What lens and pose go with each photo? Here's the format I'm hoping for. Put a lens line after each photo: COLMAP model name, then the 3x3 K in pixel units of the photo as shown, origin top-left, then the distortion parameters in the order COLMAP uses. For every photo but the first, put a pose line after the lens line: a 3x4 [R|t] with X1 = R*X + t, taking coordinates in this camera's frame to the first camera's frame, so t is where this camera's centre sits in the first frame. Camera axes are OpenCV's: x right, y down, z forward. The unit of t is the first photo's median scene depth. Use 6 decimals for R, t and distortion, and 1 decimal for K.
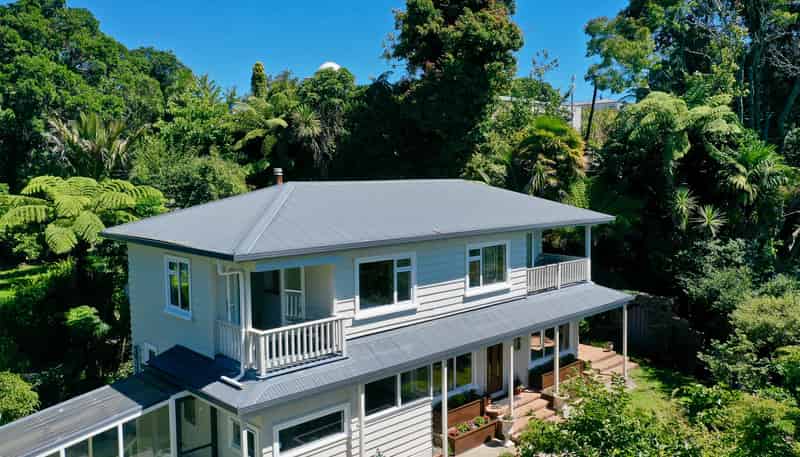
lens RADIAL K [[632.3, 0, 395.6], [0, 632.3, 231.7], [0, 0, 1]] dist [0.004092, 0.013539]
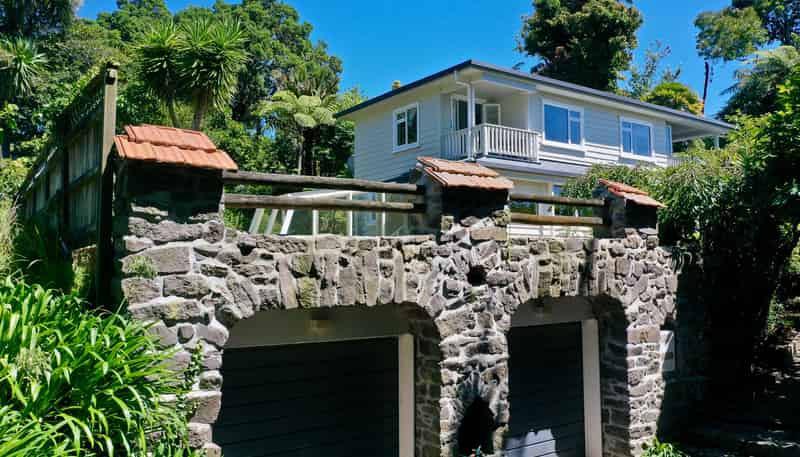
lens RADIAL K [[632.3, 0, 403.8], [0, 632.3, 228.0], [0, 0, 1]] dist [0.004092, 0.013539]
pose [[0.992730, -0.007116, -0.120148, -0.115609], [-0.011274, 0.988364, -0.151688, 0.306462], [0.119830, 0.151939, 0.981099, -0.172780]]
